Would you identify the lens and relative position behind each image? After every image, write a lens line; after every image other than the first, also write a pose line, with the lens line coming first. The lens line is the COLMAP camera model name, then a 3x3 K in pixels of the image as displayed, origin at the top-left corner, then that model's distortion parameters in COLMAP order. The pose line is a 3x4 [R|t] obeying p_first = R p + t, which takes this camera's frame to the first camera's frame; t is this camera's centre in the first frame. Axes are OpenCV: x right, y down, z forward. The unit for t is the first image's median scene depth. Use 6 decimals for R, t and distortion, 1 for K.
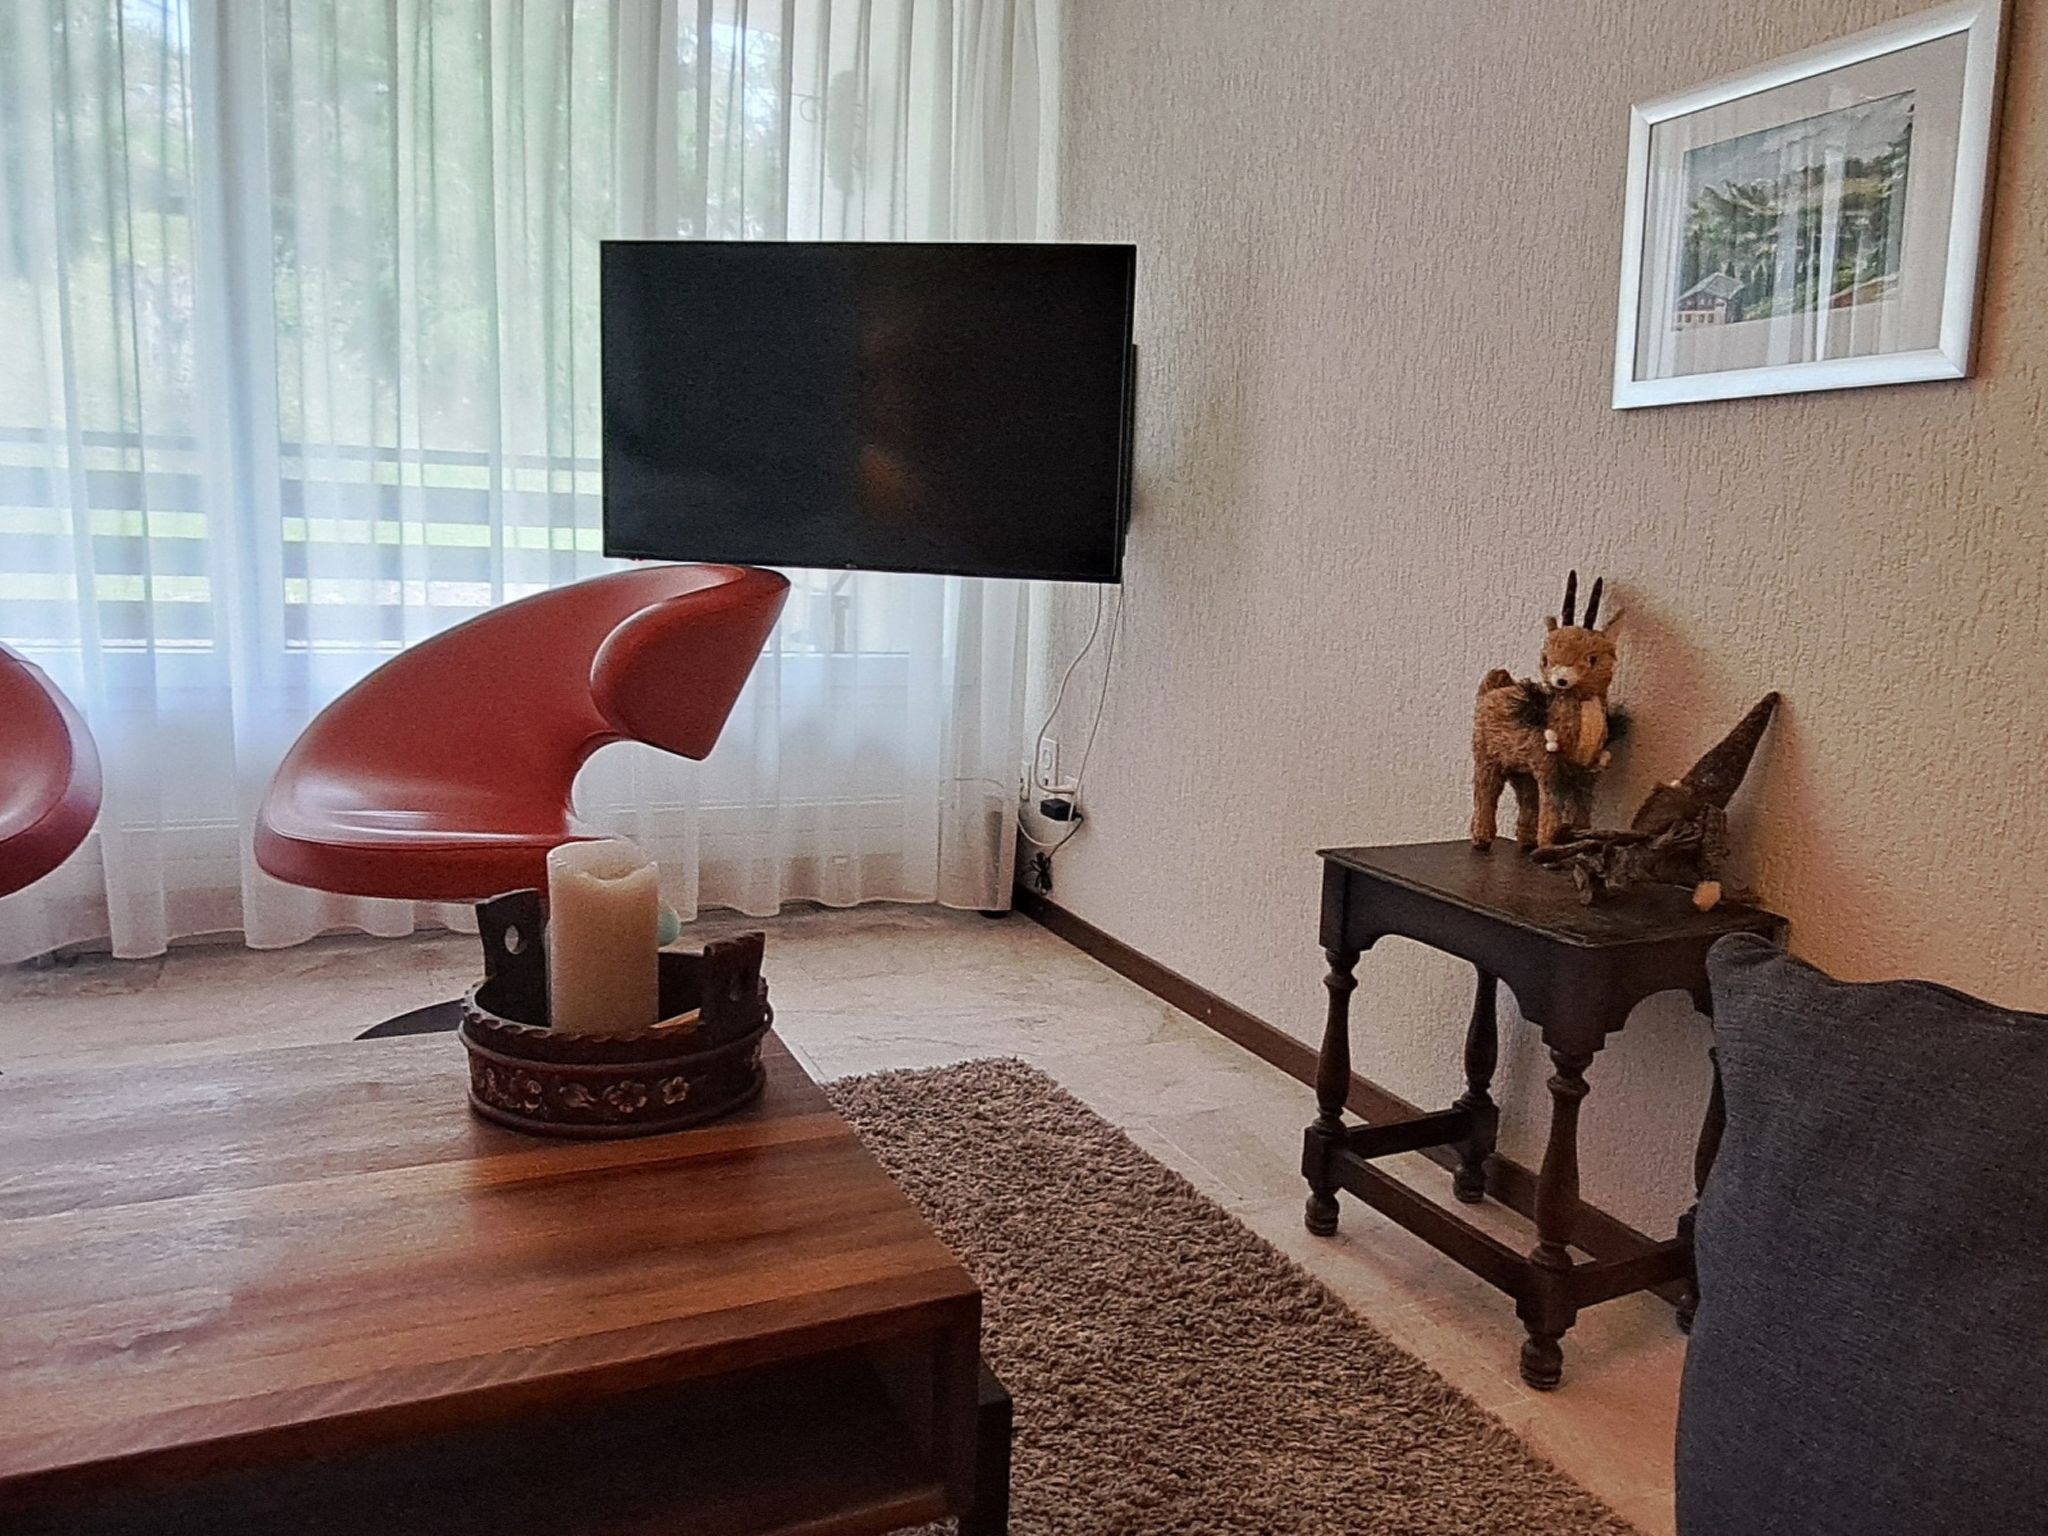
lens RADIAL K [[1644.4, 0, 1016.5], [0, 1644.4, 764.0], [0, 0, 1]] dist [0.005626, 0.004341]
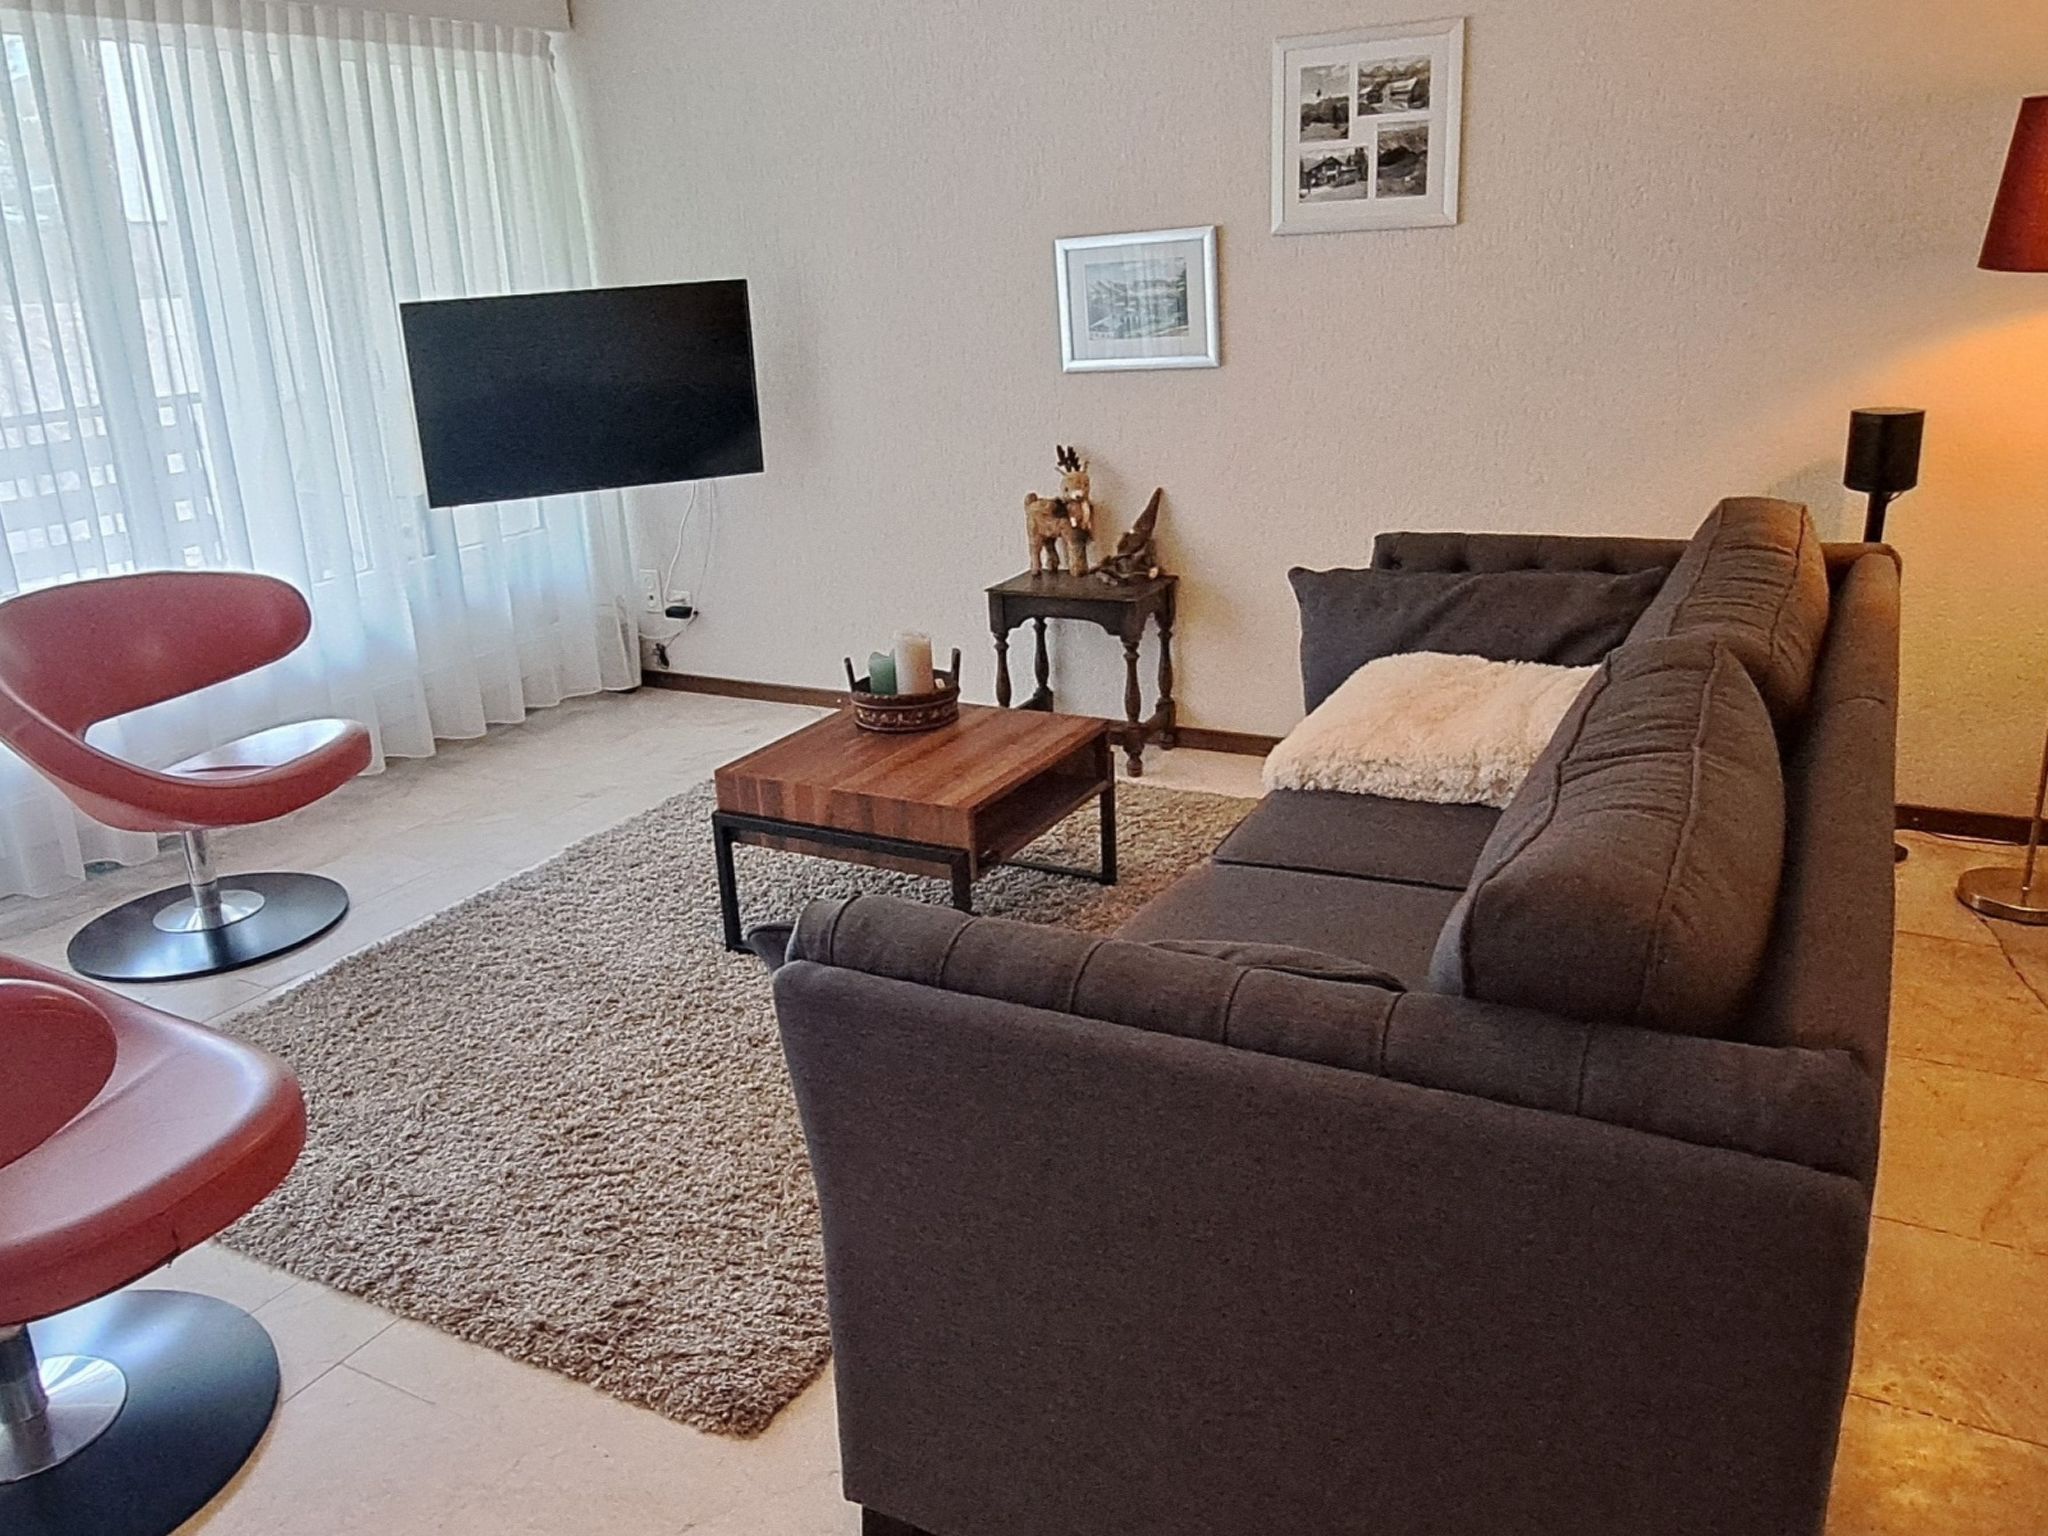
lens RADIAL K [[1644.4, 0, 1016.5], [0, 1644.4, 764.0], [0, 0, 1]] dist [0.005626, 0.004341]
pose [[0.787766, -0.248011, 0.563840, -1.085066], [0.167001, 0.967071, 0.192053, -0.137123], [-0.592904, -0.057131, 0.803244, -0.804777]]
